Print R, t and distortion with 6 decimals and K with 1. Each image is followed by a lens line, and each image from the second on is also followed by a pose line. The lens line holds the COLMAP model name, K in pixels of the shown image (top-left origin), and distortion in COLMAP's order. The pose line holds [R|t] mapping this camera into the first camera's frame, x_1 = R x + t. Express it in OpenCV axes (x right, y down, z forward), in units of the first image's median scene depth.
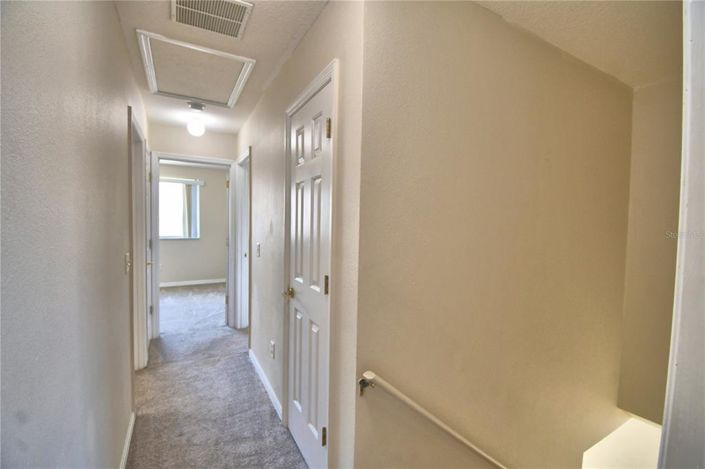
lens RADIAL K [[309.8, 0, 351.4], [0, 309.8, 236.5], [0, 0, 1]] dist [-0.007713, -0.009834]
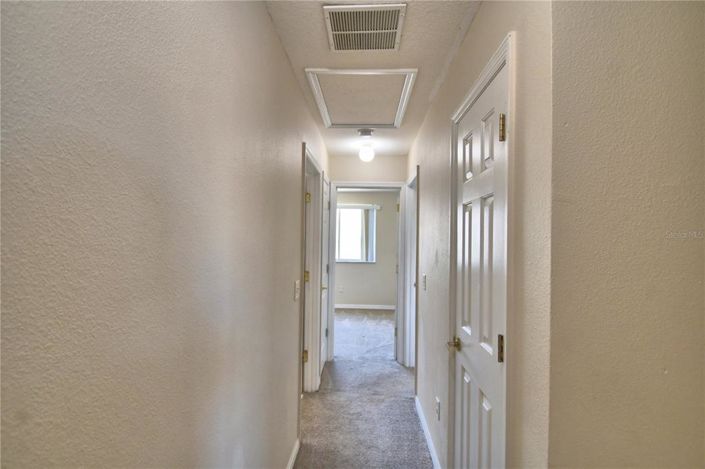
lens RADIAL K [[331.7, 0, 351.2], [0, 331.7, 233.7], [0, 0, 1]] dist [0.003946, -0.001303]
pose [[0.848725, -0.016044, -0.528592, 0.021196], [-0.023897, 0.997355, -0.068641, -0.026442], [0.528295, 0.070889, 0.846096, 0.110495]]
